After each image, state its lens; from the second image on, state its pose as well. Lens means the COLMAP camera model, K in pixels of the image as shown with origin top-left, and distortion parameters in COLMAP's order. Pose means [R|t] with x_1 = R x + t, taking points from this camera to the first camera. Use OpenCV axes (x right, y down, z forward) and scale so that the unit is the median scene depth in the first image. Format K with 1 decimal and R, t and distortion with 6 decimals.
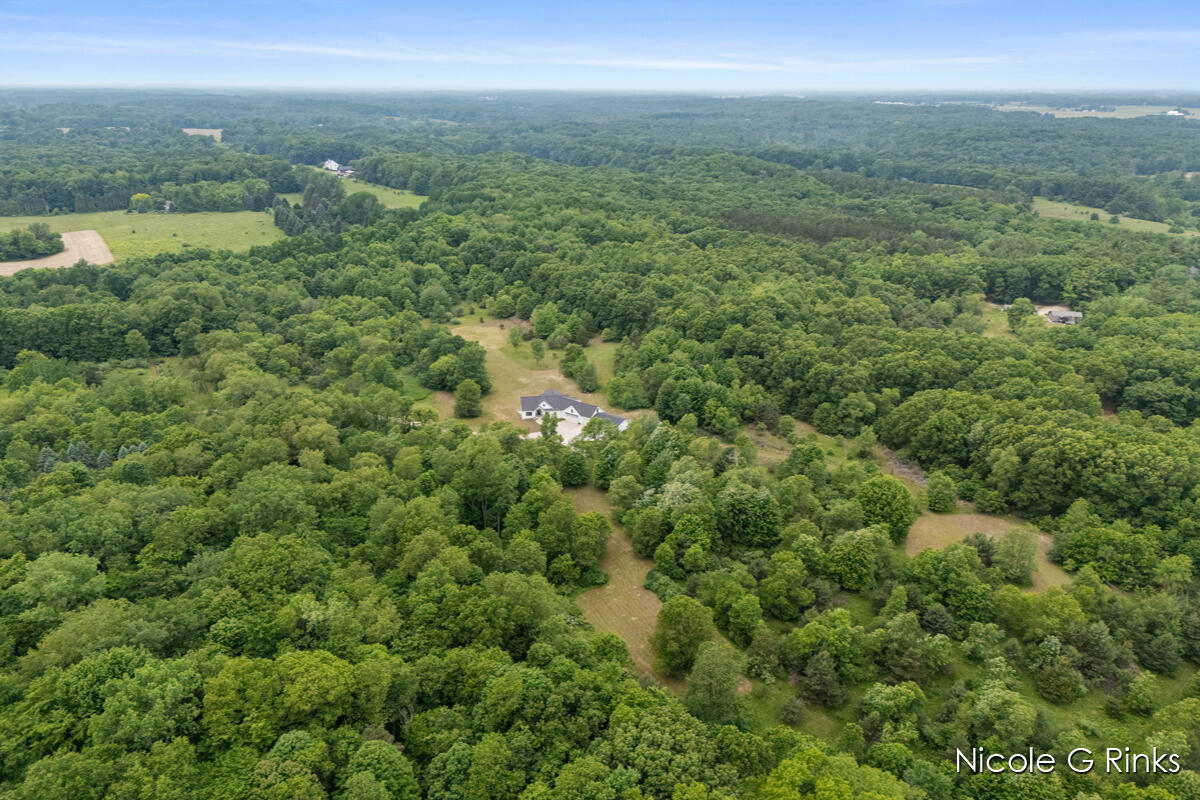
lens RADIAL K [[840.4, 0, 598.9], [0, 840.4, 398.3], [0, 0, 1]] dist [0.006438, -0.001162]
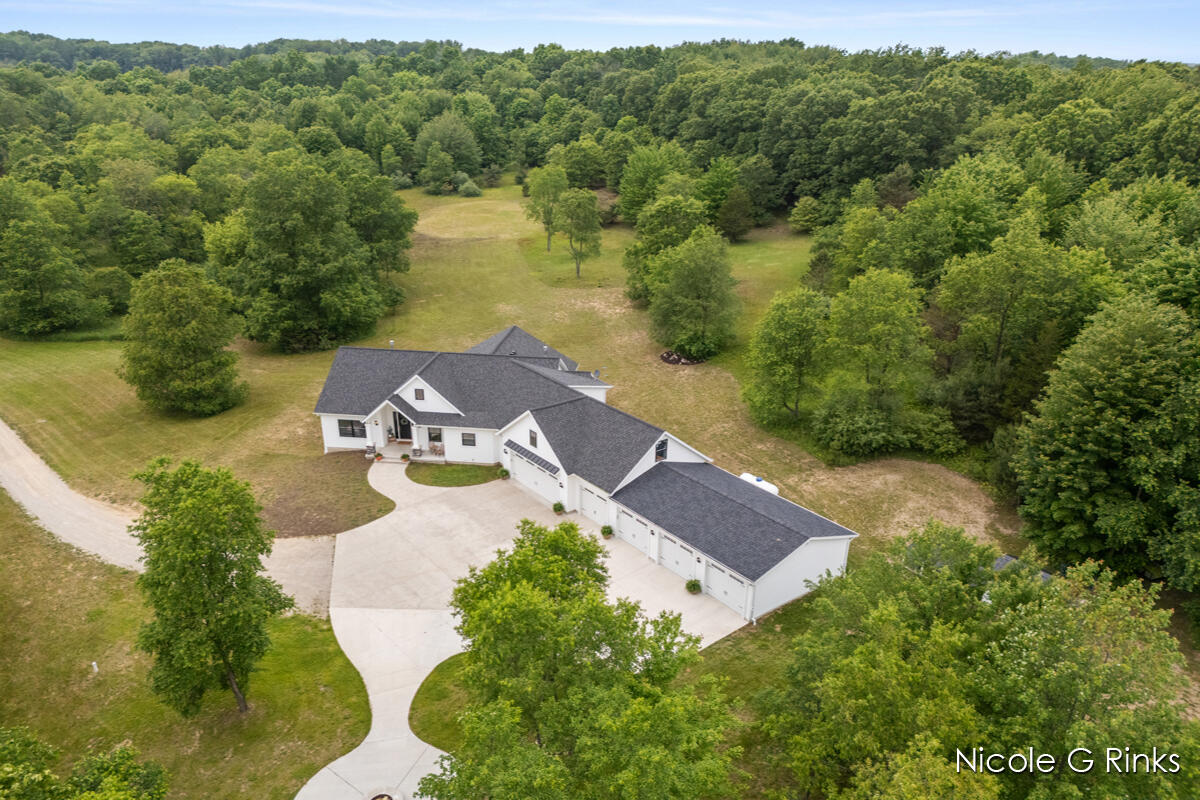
lens RADIAL K [[840.4, 0, 599.6], [0, 840.4, 398.6], [0, 0, 1]] dist [0.006438, -0.001162]
pose [[0.960919, 0.093861, -0.260431, 0.024152], [-0.090164, 0.995584, 0.026135, -0.000106], [0.261734, -0.001632, 0.965139, 0.630486]]
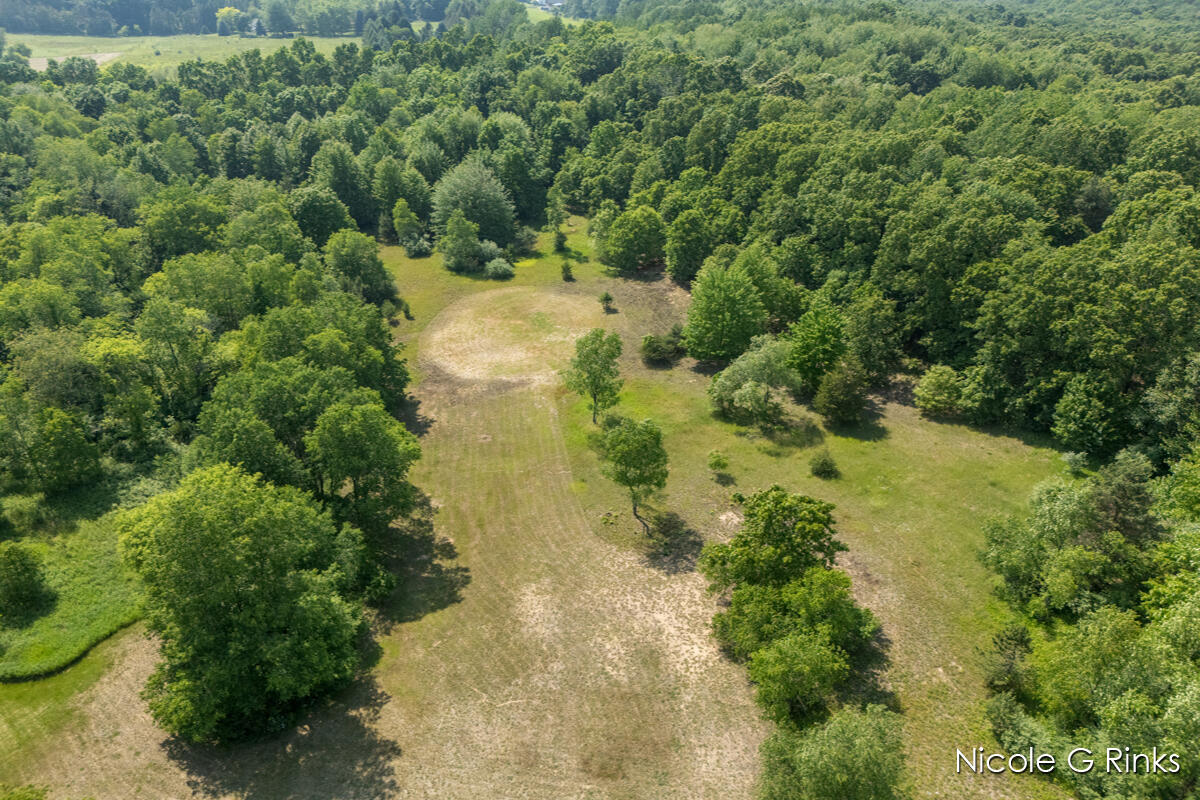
lens RADIAL K [[840.4, 0, 600.9], [0, 840.4, 400.7], [0, 0, 1]] dist [0.006438, -0.001162]
pose [[0.948432, 0.146100, -0.281304, -0.017781], [-0.110692, 0.984231, 0.137972, -0.096555], [0.297026, -0.099719, 0.949648, 0.708643]]
